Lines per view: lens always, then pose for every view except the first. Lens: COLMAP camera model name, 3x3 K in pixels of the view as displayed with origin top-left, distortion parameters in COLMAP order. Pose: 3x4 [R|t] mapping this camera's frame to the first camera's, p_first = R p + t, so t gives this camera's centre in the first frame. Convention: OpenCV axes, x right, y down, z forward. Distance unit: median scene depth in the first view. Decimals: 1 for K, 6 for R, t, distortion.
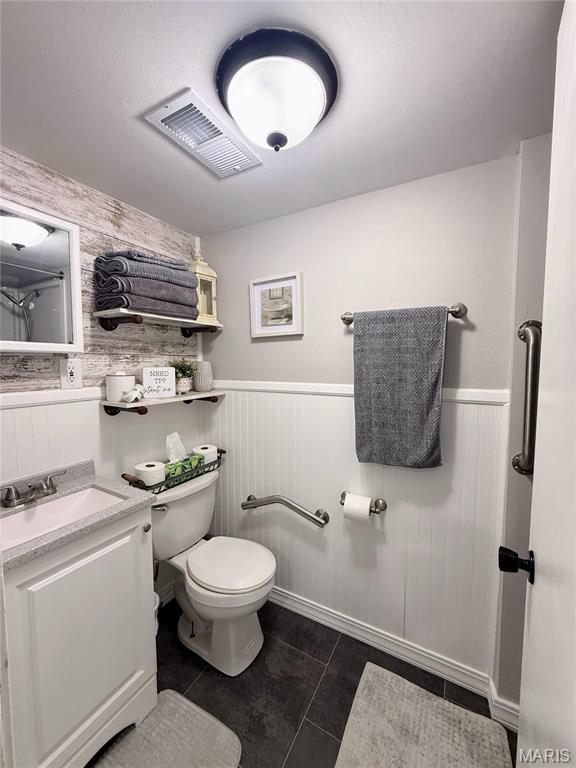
lens RADIAL K [[307.5, 0, 287.6], [0, 307.5, 382.3], [0, 0, 1]] dist [0.000753, -0.000486]
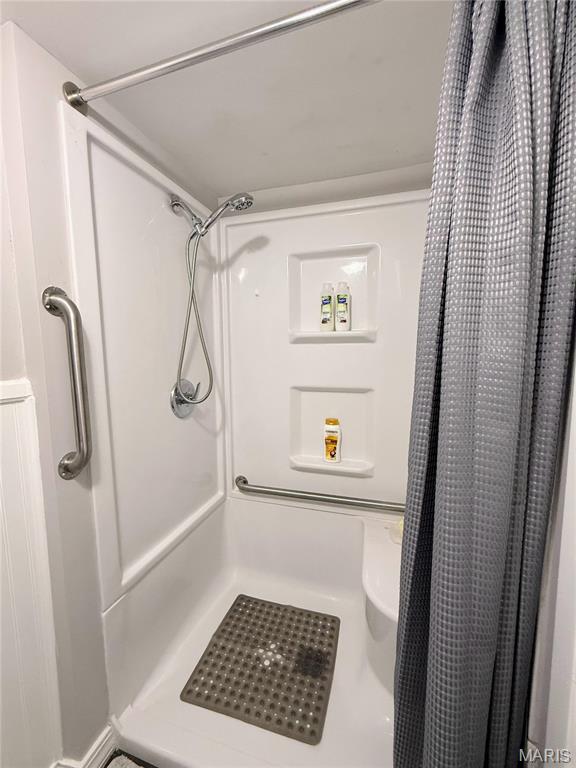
lens RADIAL K [[307.5, 0, 288.8], [0, 307.5, 385.6], [0, 0, 1]] dist [0.000753, -0.000486]
pose [[-0.213500, -0.111255, 0.970587, -0.117947], [0.065817, 0.989599, 0.127912, -0.011367], [-0.974724, 0.091190, -0.203957, 0.552199]]
